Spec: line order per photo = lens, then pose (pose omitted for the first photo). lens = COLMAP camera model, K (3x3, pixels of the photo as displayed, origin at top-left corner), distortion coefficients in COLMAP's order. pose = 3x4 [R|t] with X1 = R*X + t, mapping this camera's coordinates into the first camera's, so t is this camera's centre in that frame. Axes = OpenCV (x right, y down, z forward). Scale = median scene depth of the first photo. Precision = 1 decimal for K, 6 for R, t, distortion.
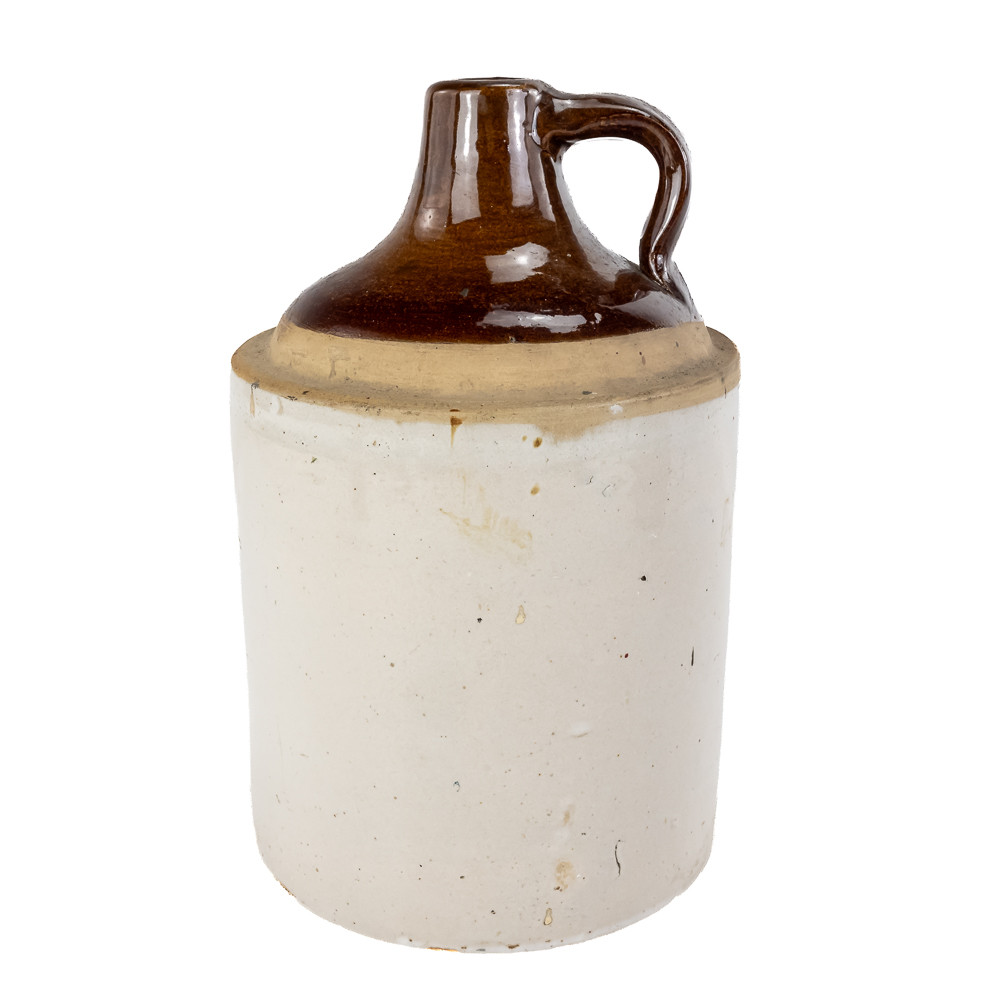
lens RADIAL K [[1766.8, 0, 498.2], [0, 1766.8, 497.1], [0, 0, 1]] dist [-0.052939, 0.000000]
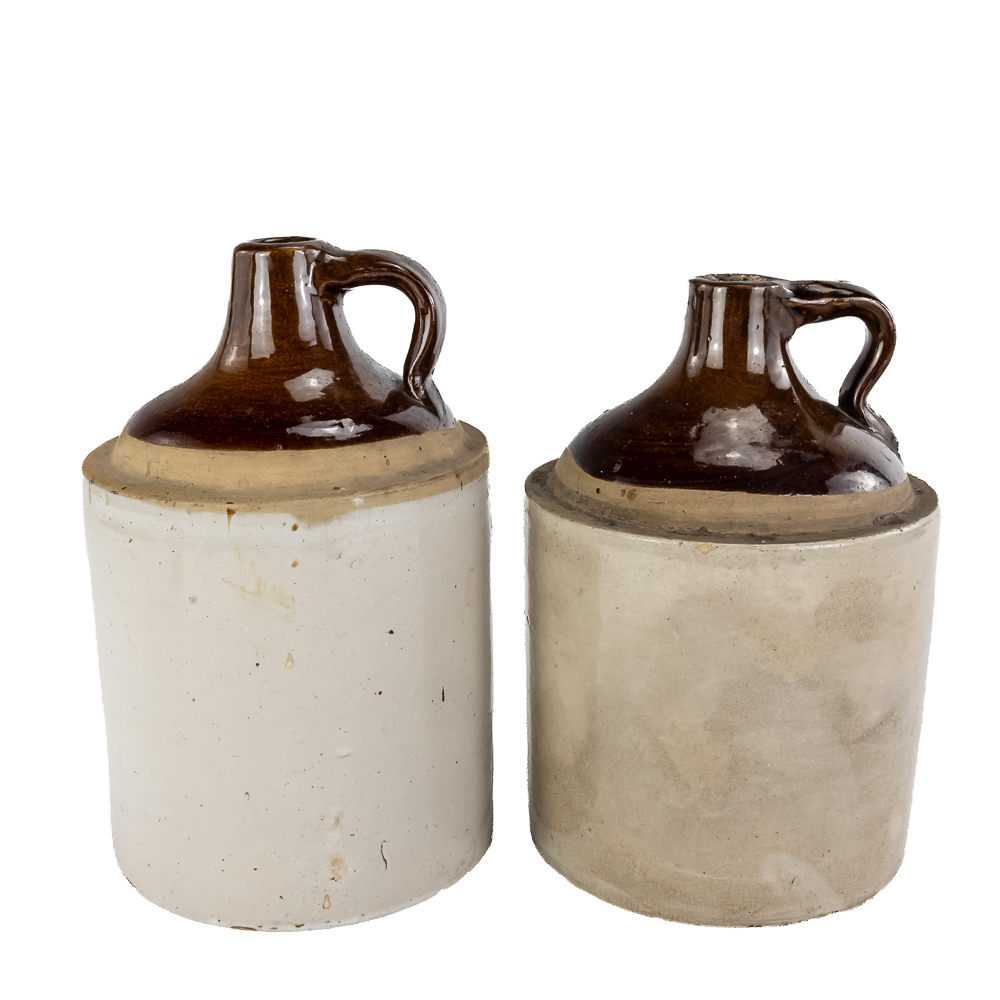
lens RADIAL K [[1745.3, 0, 500.1], [0, 1745.3, 498.8], [0, 0, 1]] dist [0.007640, 0.000000]
pose [[0.999397, -0.003907, -0.034508, 0.202573], [0.002817, 0.999498, -0.031568, -0.010128], [0.034614, 0.031451, 0.998906, -0.258245]]
